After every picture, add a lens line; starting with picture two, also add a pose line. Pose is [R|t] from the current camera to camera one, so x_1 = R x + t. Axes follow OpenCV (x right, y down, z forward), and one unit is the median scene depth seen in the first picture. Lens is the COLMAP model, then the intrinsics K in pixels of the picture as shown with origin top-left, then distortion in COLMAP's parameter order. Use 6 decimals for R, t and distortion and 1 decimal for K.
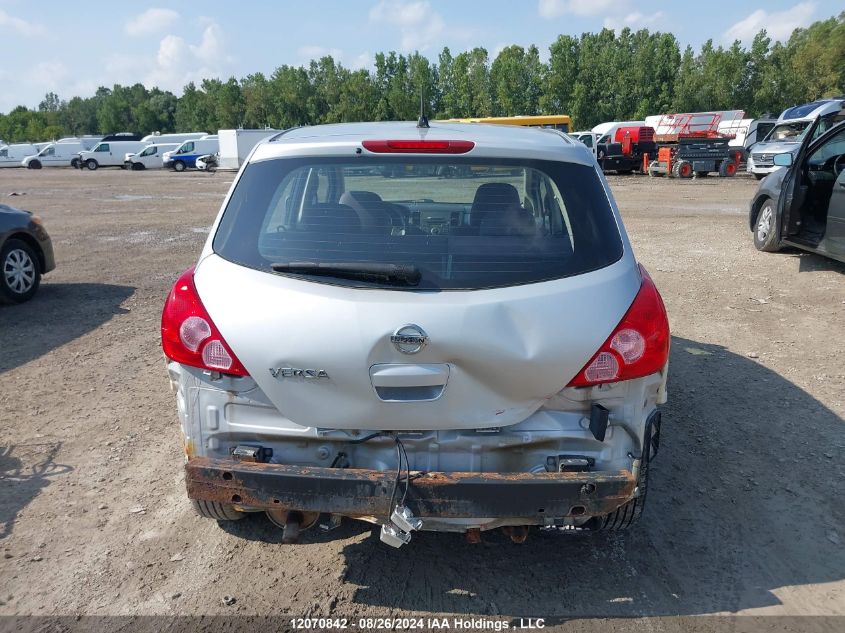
lens RADIAL K [[646.0, 0, 428.8], [0, 646.0, 317.6], [0, 0, 1]] dist [0.009595, -0.017354]
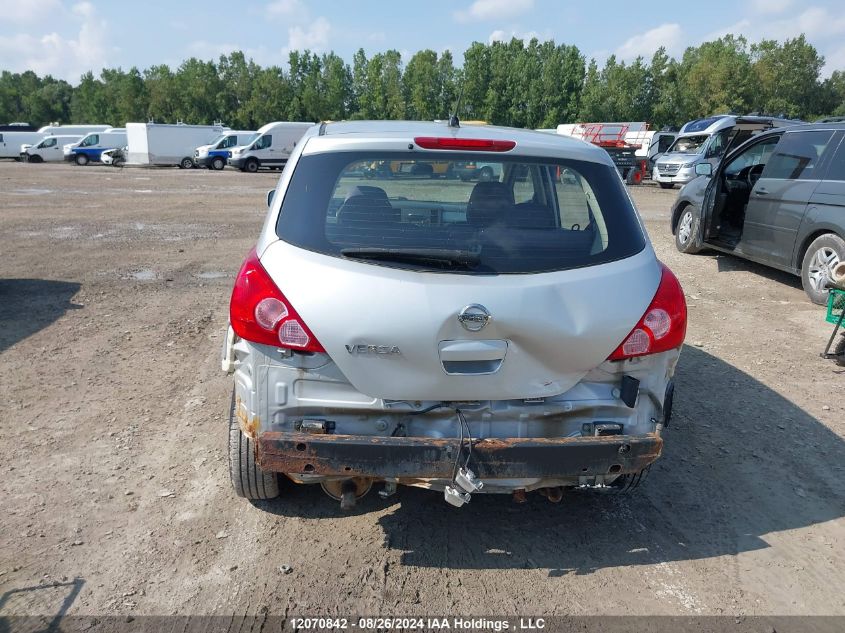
lens RADIAL K [[646.0, 0, 428.8], [0, 646.0, 317.6], [0, 0, 1]] dist [0.009595, -0.017354]
pose [[0.991343, -0.003013, 0.131260, -0.207323], [0.003436, 0.999990, -0.002996, 0.030084], [-0.131250, 0.003421, 0.991343, -0.072461]]
